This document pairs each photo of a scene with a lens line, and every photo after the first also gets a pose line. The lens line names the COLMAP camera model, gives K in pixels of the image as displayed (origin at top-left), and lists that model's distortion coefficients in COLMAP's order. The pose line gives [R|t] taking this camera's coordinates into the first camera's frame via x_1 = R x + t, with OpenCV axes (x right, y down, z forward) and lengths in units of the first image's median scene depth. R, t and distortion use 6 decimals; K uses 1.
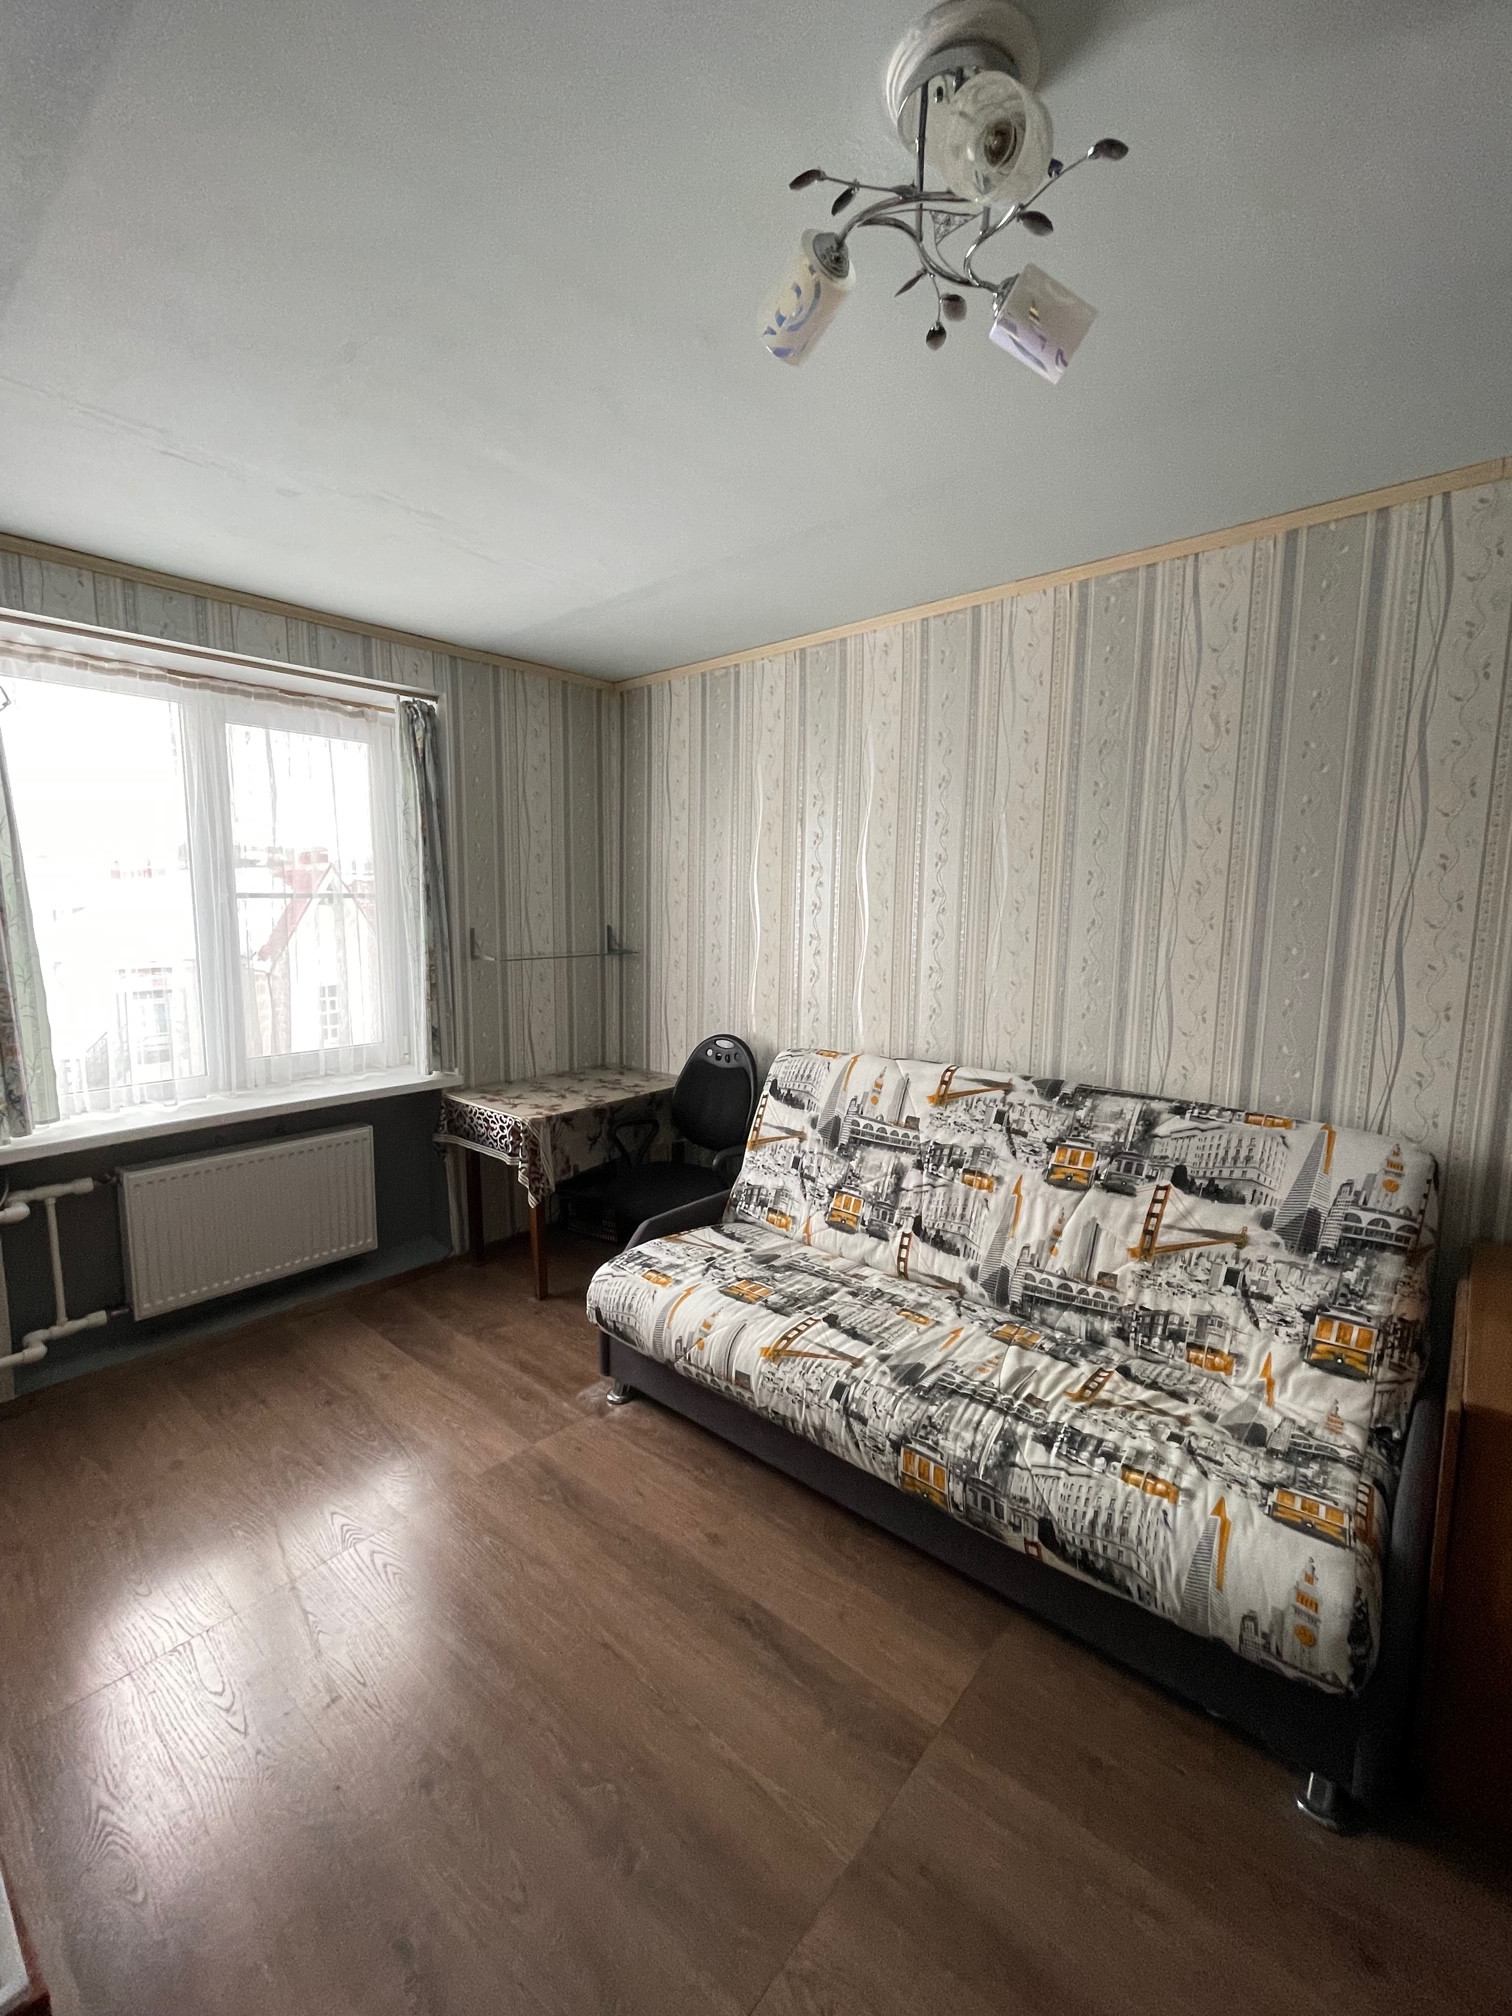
lens RADIAL K [[801.3, 0, 756.0], [0, 801.3, 1008.0], [0, 0, 1]] dist [-0.010786, 0.000387]
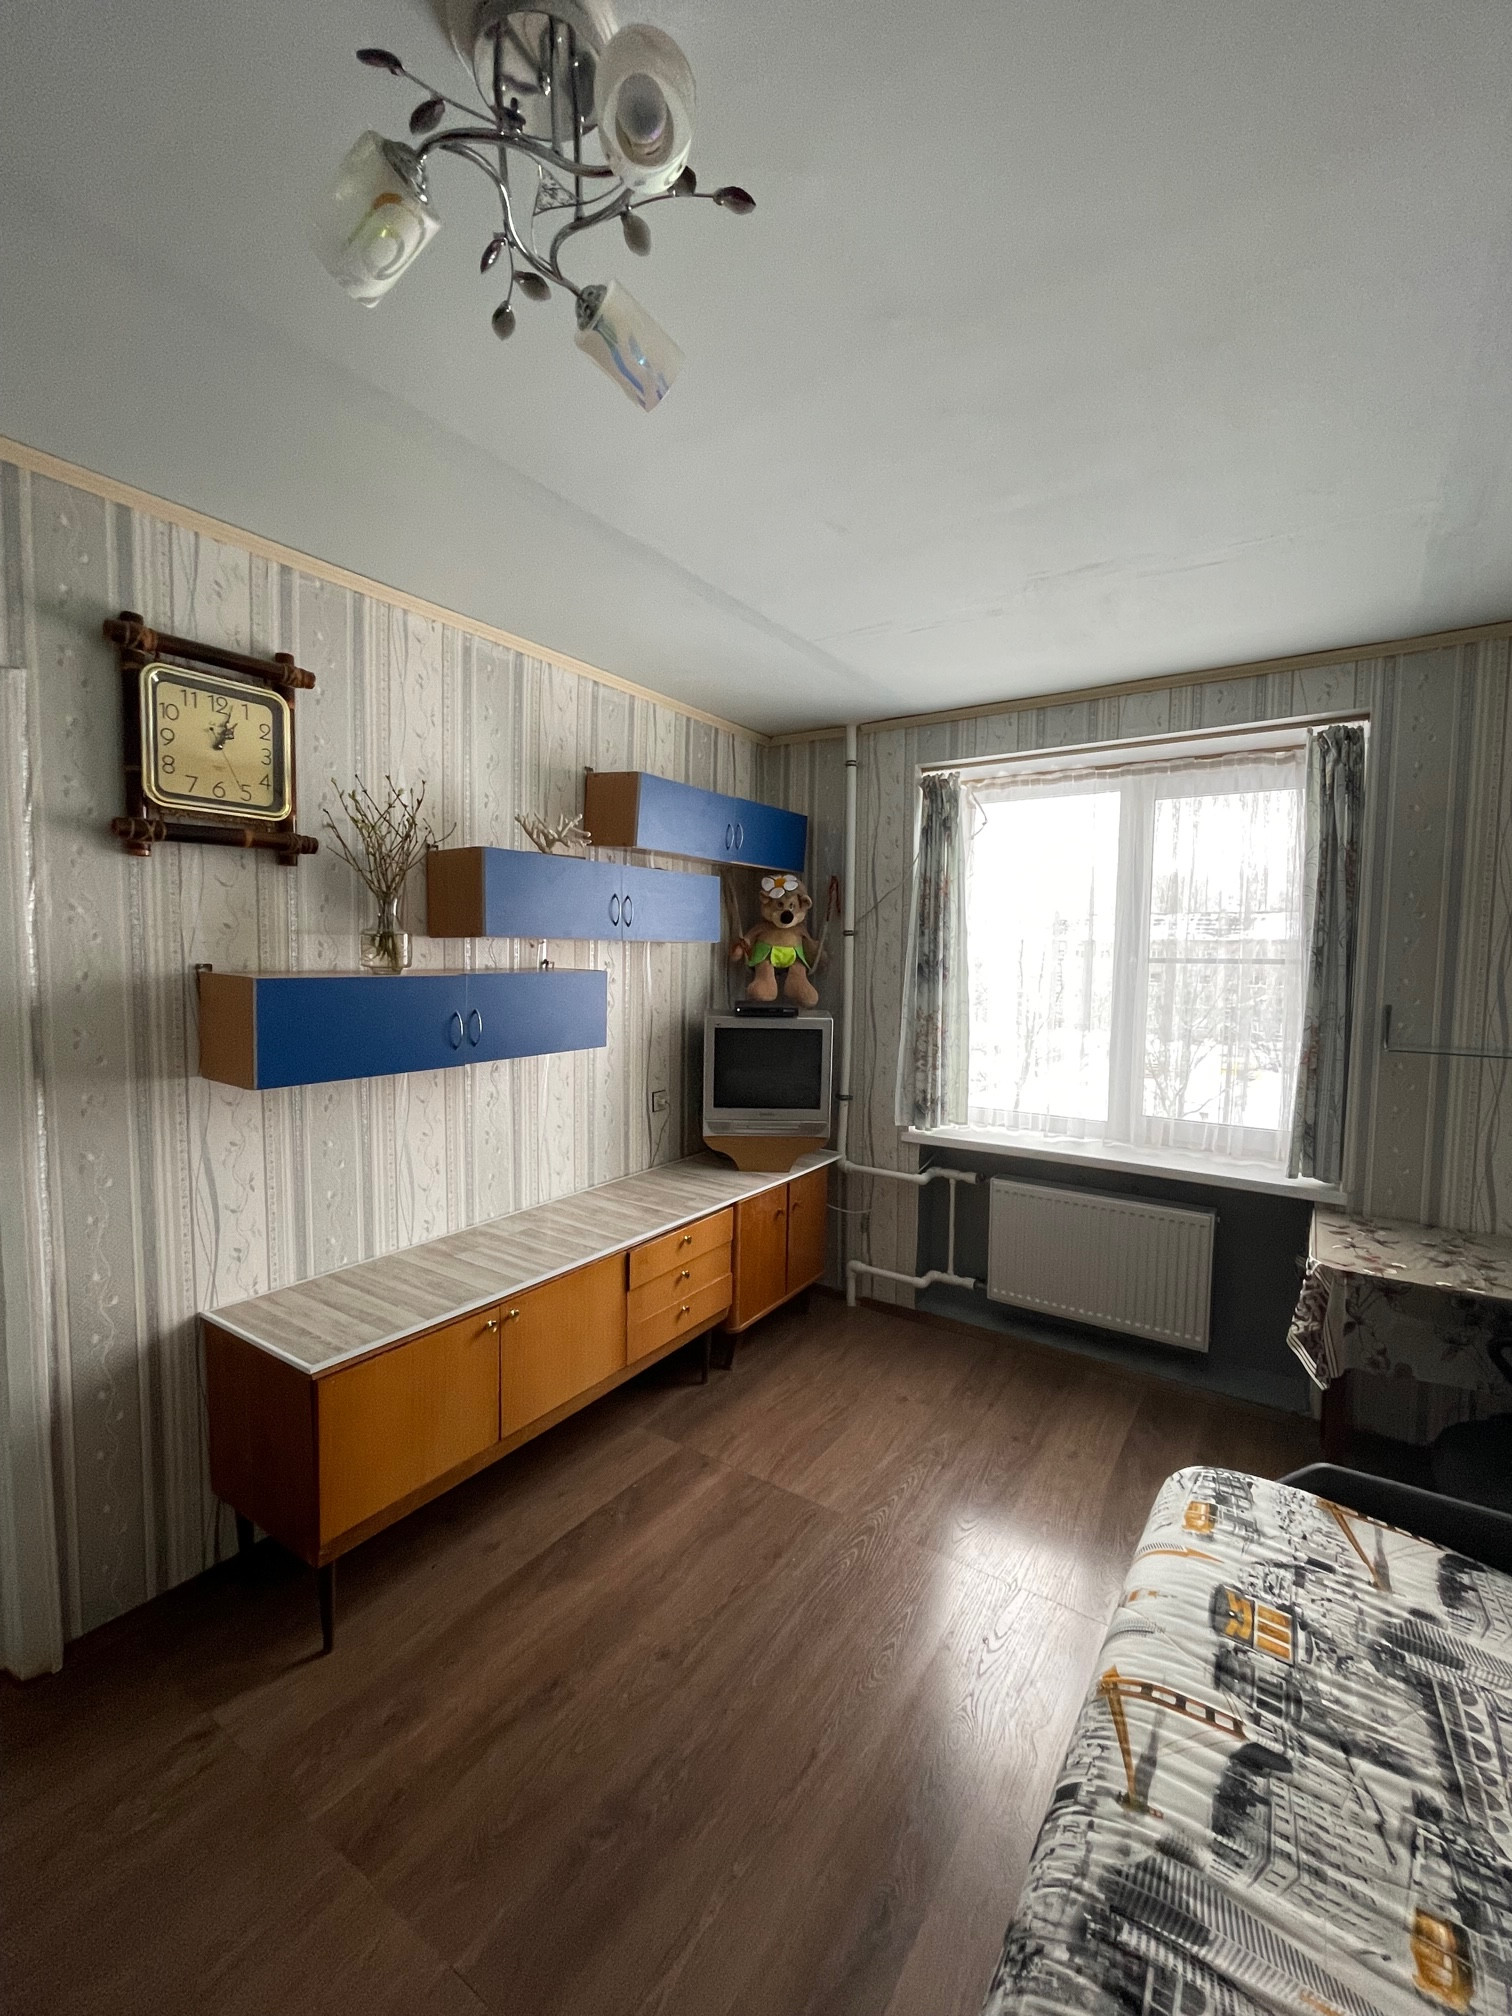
lens RADIAL K [[815.5, 0, 760.5], [0, 815.5, 1013.6], [0, 0, 1]] dist [-0.001291, -0.000515]
pose [[0.162150, 0.068929, -0.984356, 0.402750], [-0.142690, 0.988711, 0.045729, -0.056811], [0.976395, 0.133043, 0.170155, 0.388562]]
